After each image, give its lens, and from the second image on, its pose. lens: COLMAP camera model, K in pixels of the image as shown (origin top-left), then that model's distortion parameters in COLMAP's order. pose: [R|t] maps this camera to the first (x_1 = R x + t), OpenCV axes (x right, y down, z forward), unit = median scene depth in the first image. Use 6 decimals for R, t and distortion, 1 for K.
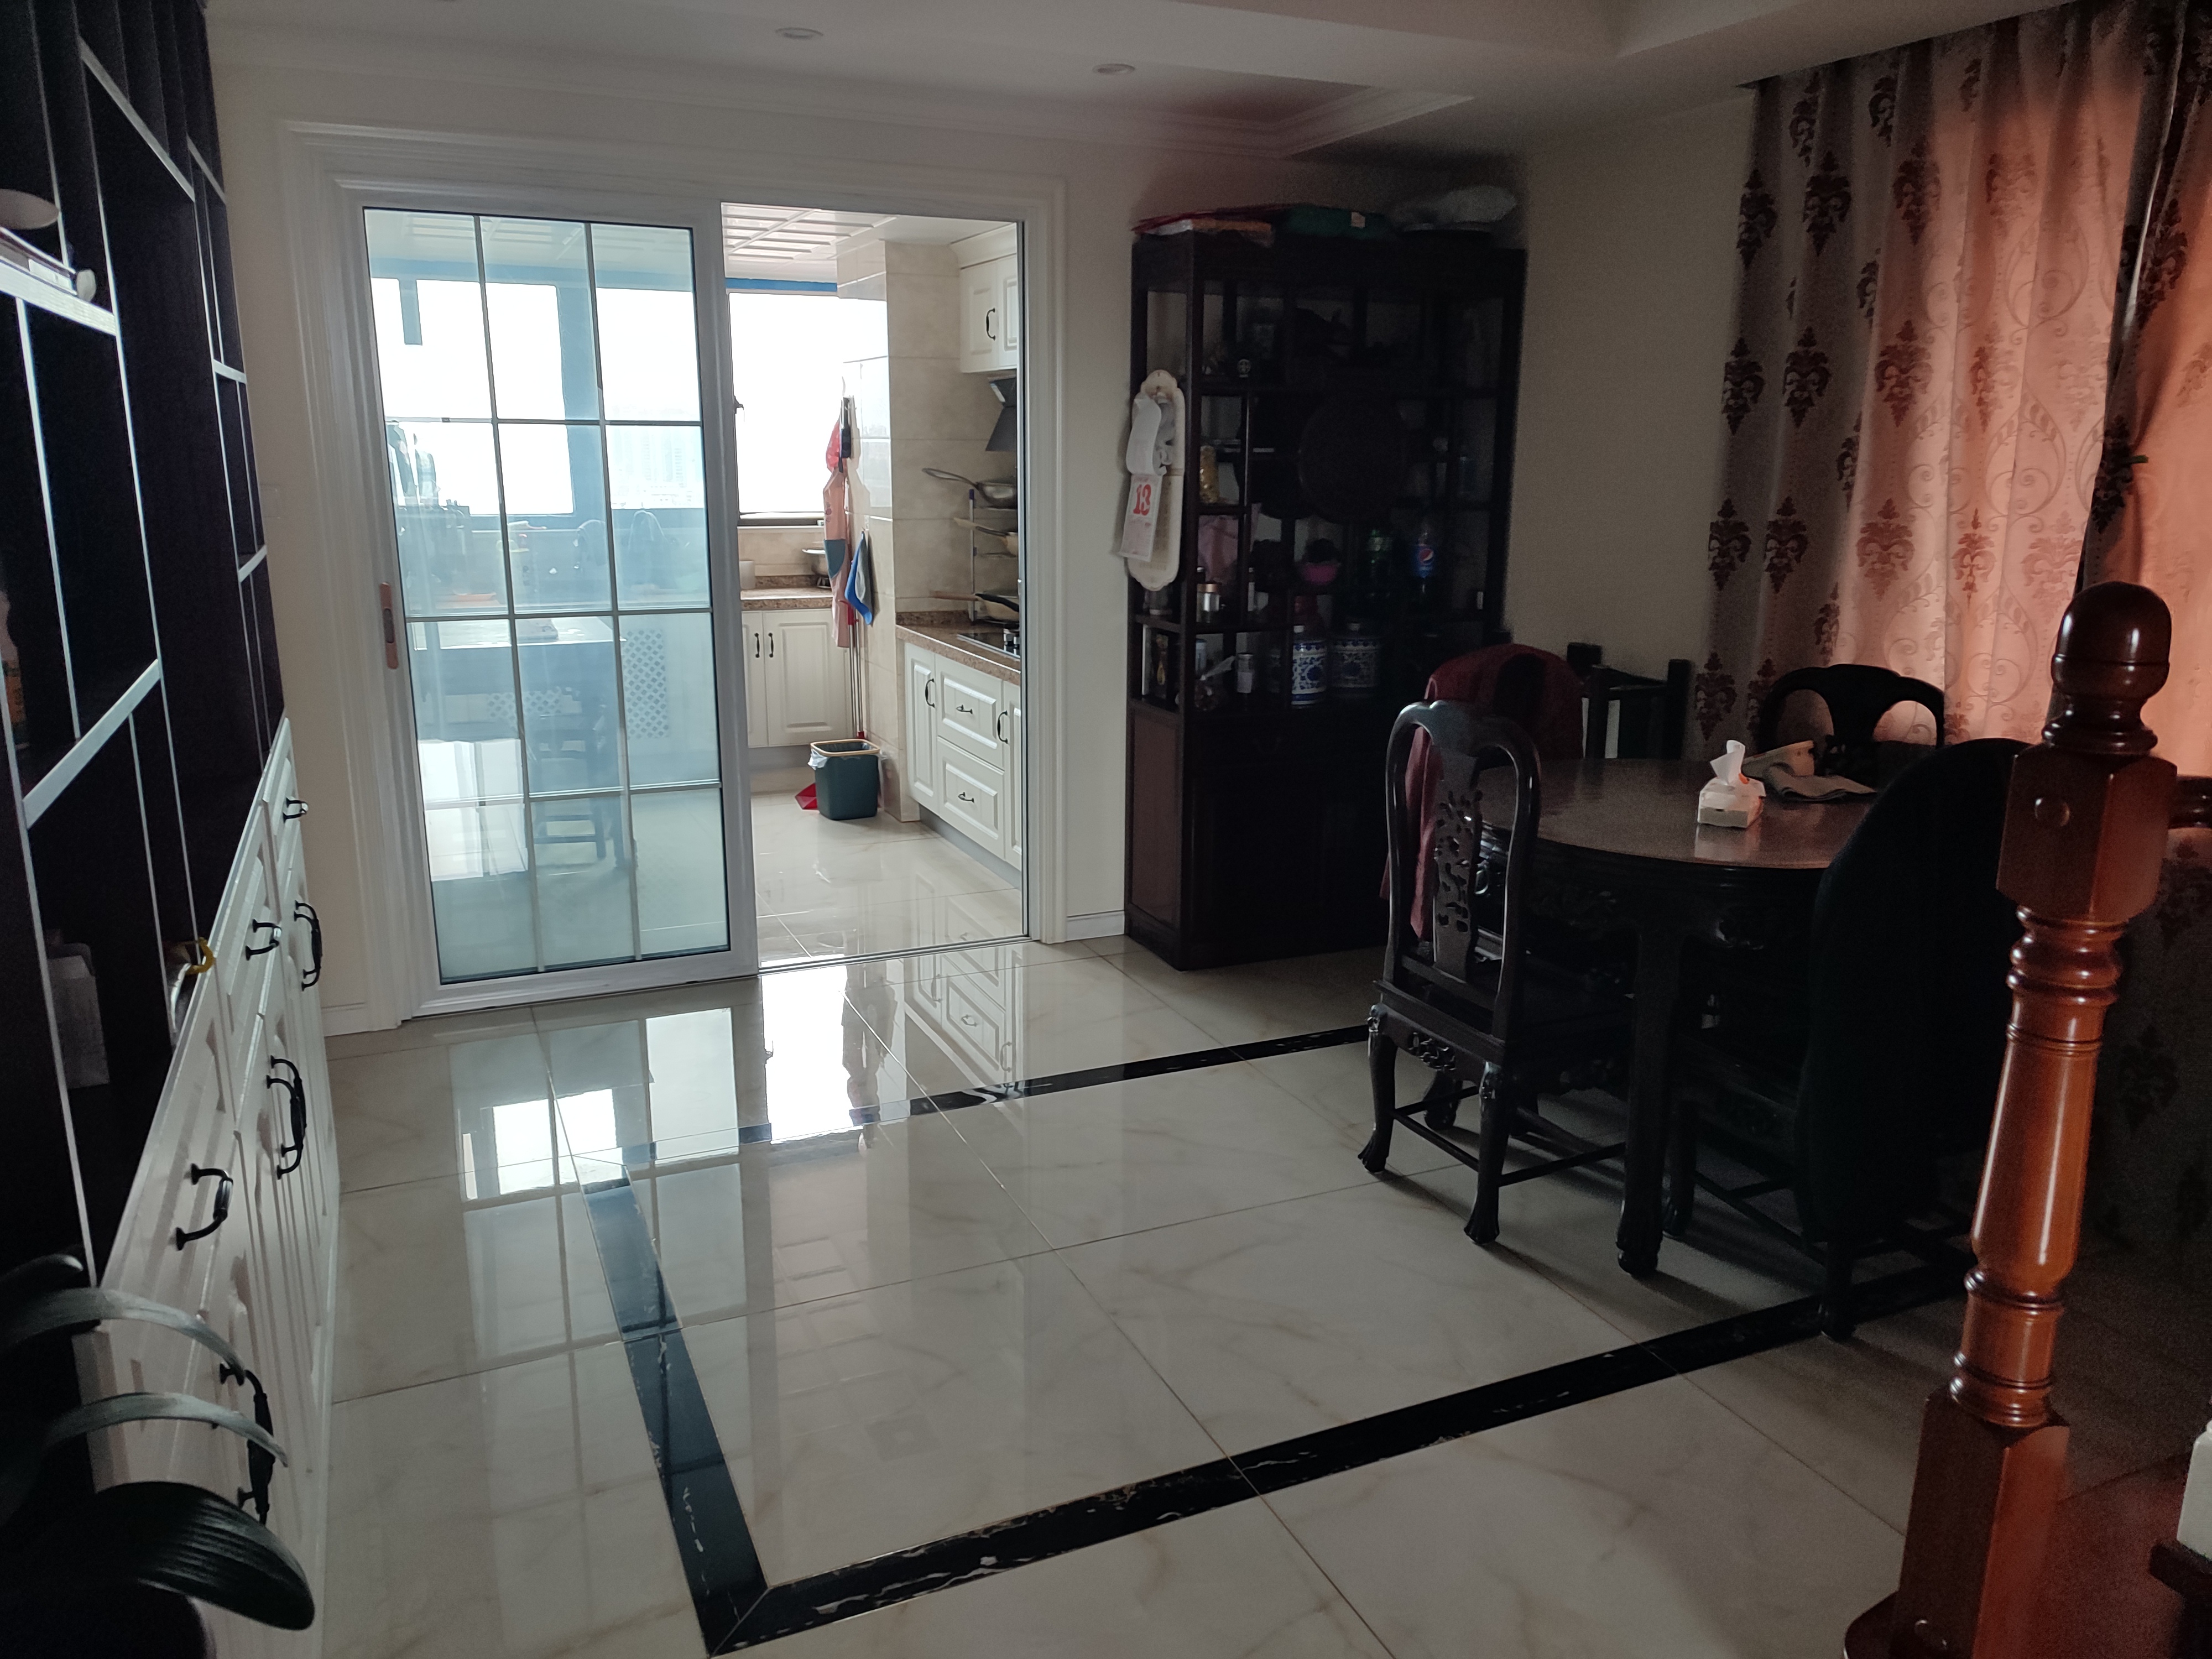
lens RADIAL K [[1594.2, 0, 1109.6], [0, 1594.2, 830.3], [0, 0, 1]] dist [0.047919, -0.064062]
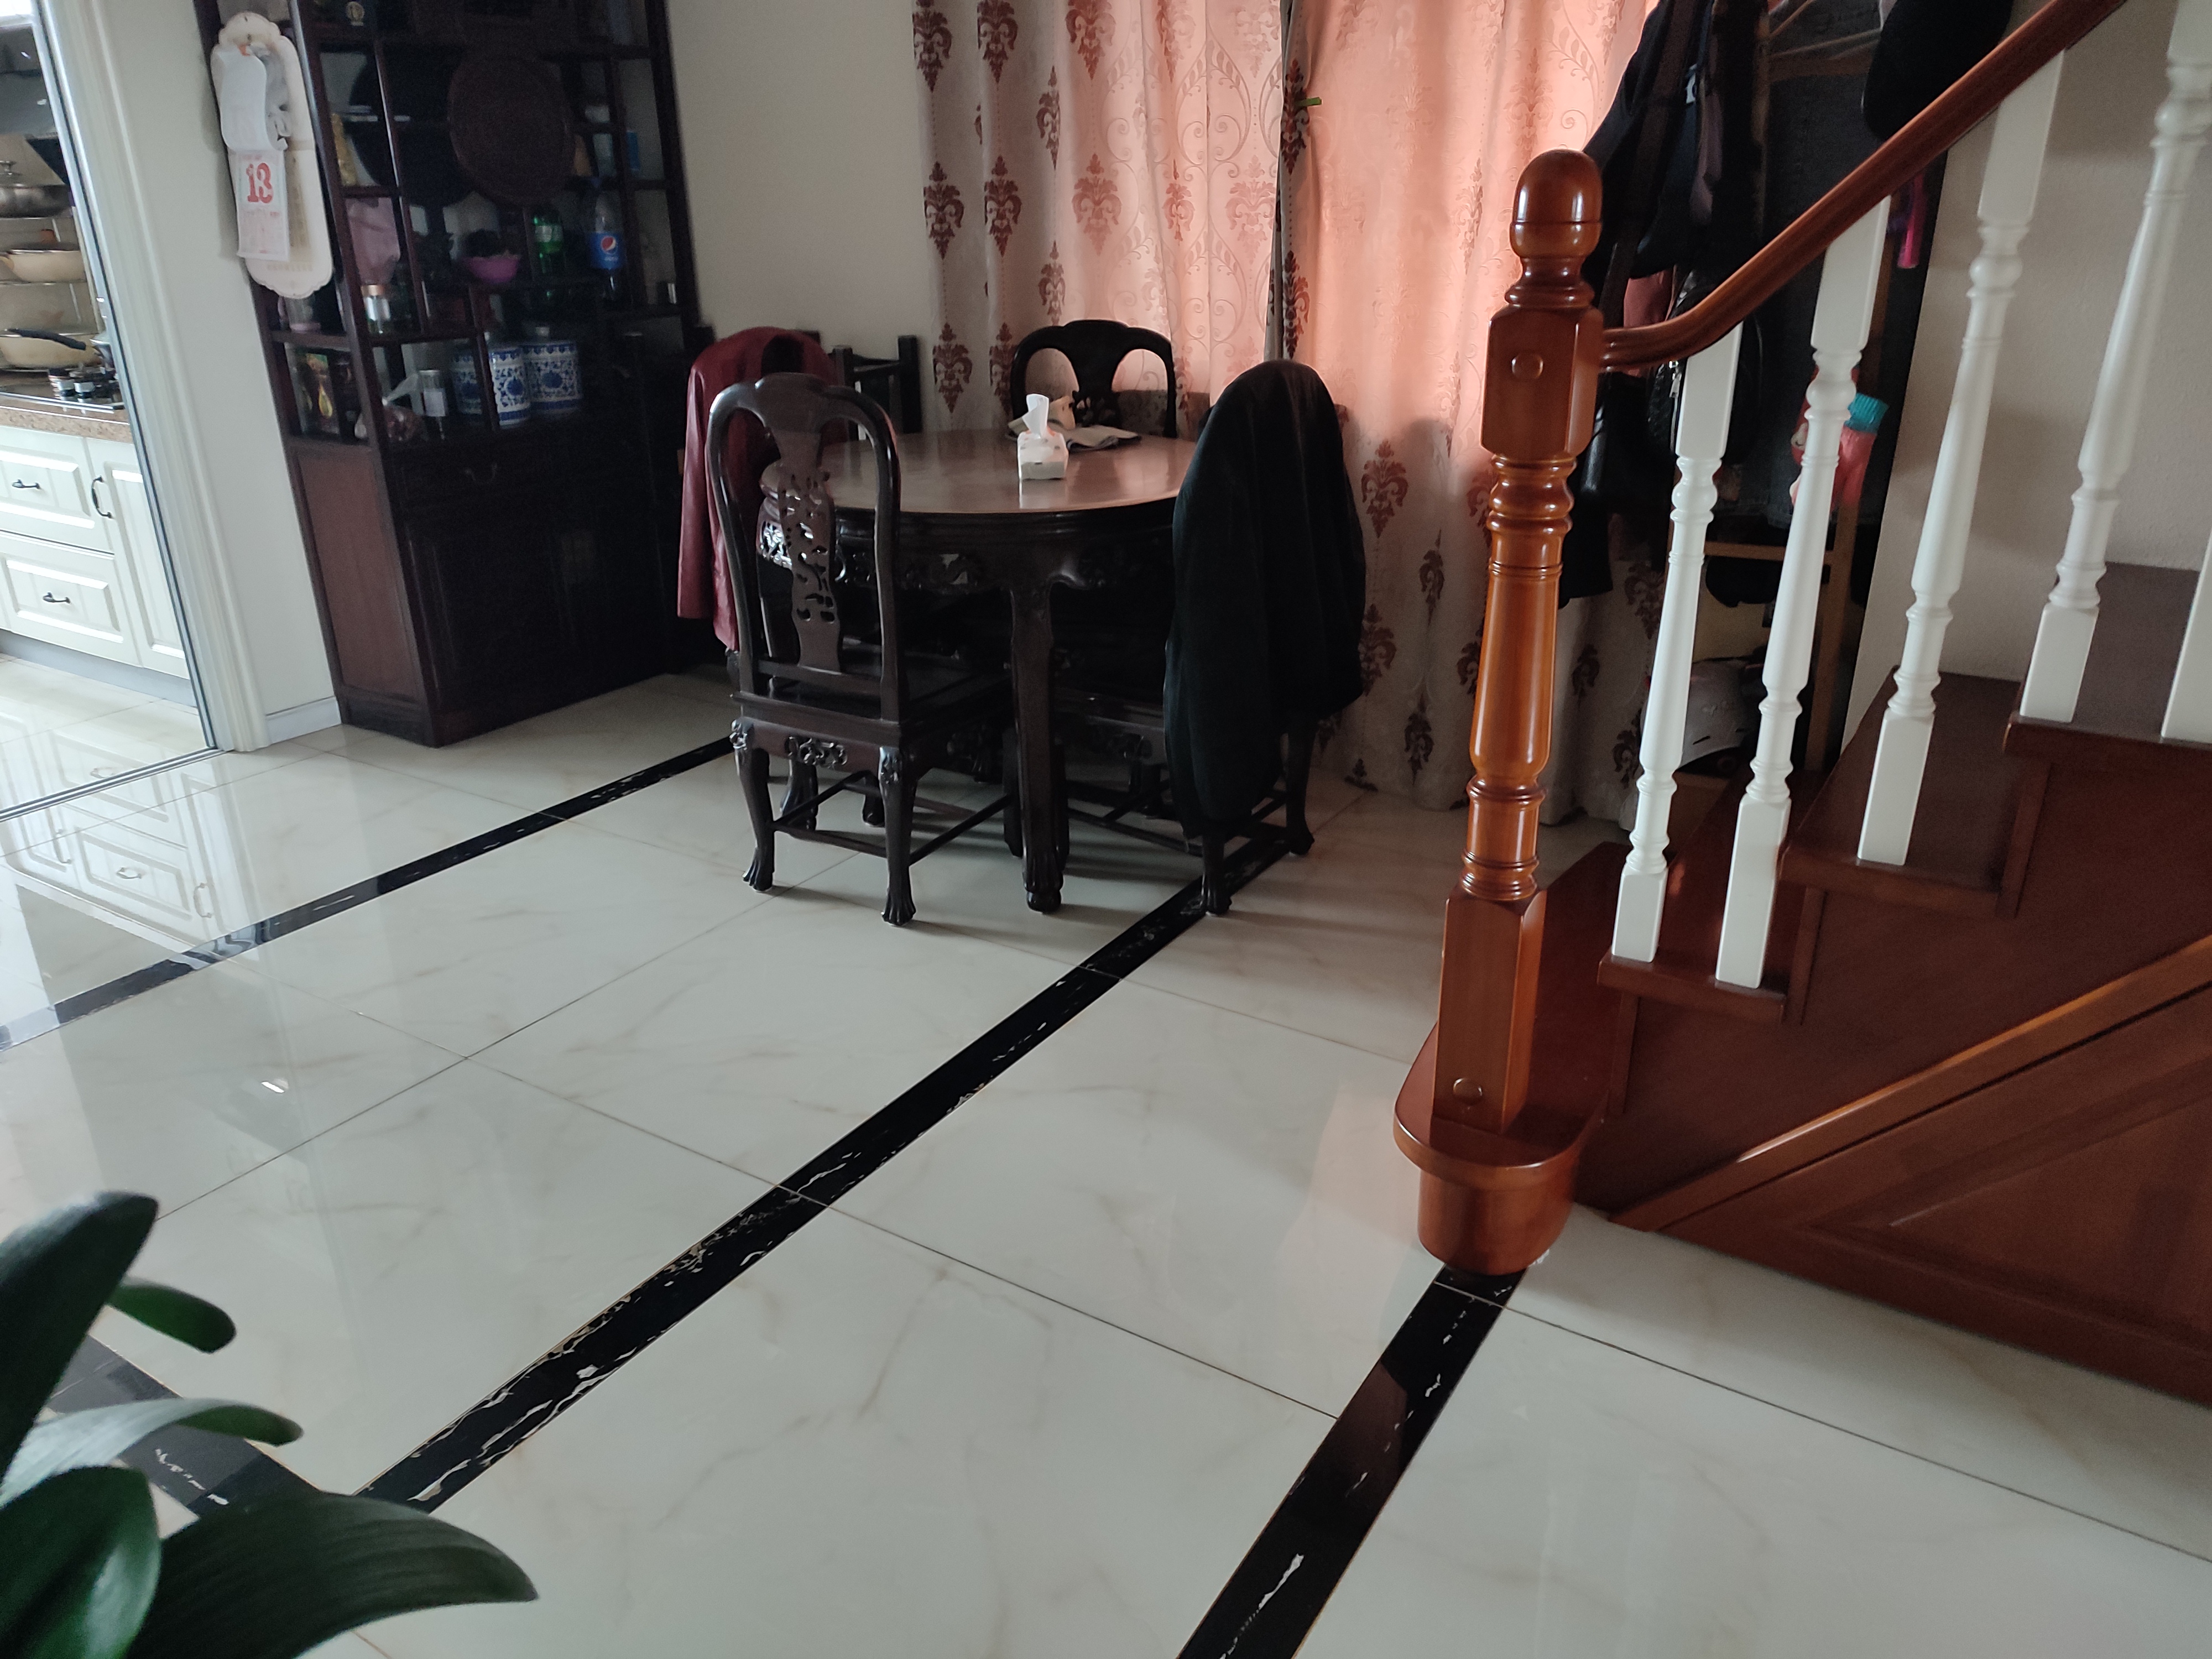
lens RADIAL K [[1594.2, 0, 1109.6], [0, 1594.2, 830.3], [0, 0, 1]] dist [0.047919, -0.064062]
pose [[0.831823, -0.229452, 0.505394, -0.137390], [0.147957, 0.969270, 0.196533, 0.017945], [-0.534958, -0.088705, 0.840209, 0.073895]]
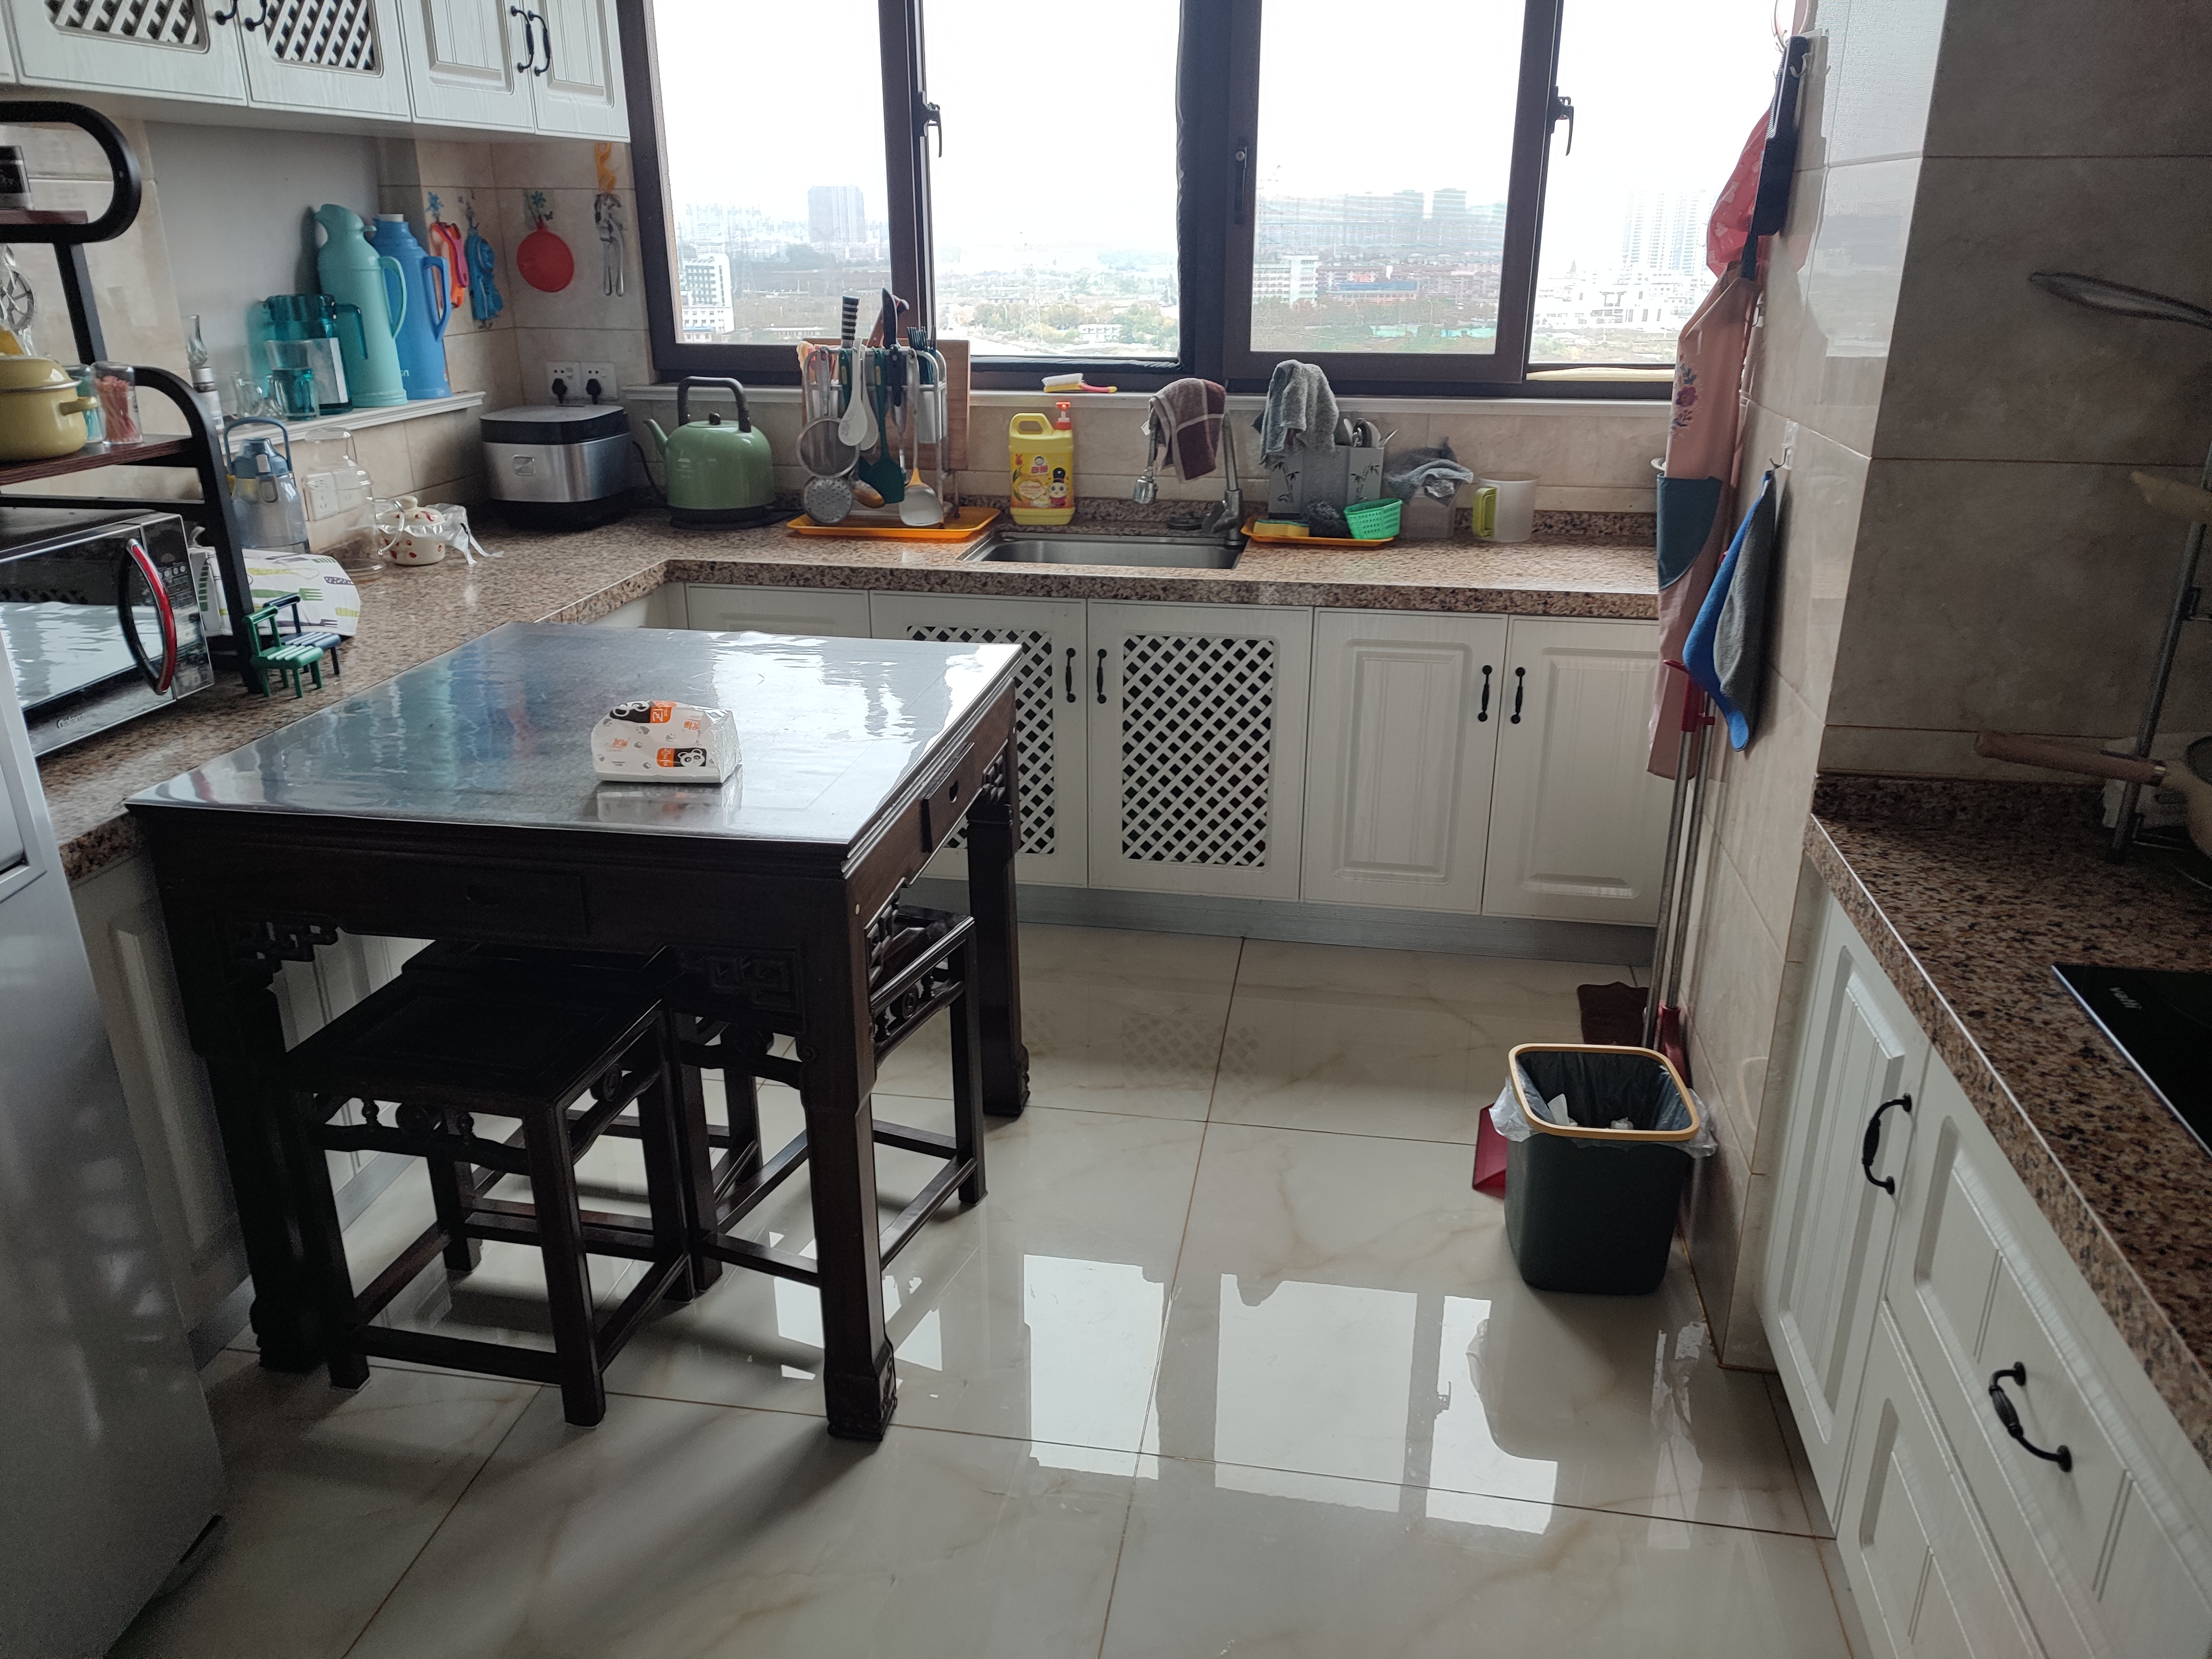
lens RADIAL K [[1594.2, 0, 1109.6], [0, 1594.2, 830.3], [0, 0, 1]] dist [0.047919, -0.064062]
pose [[0.832716, 0.187181, -0.521102, -0.126924], [-0.123794, 0.980241, 0.154284, -0.227534], [0.539685, -0.063965, 0.839434, 0.996744]]
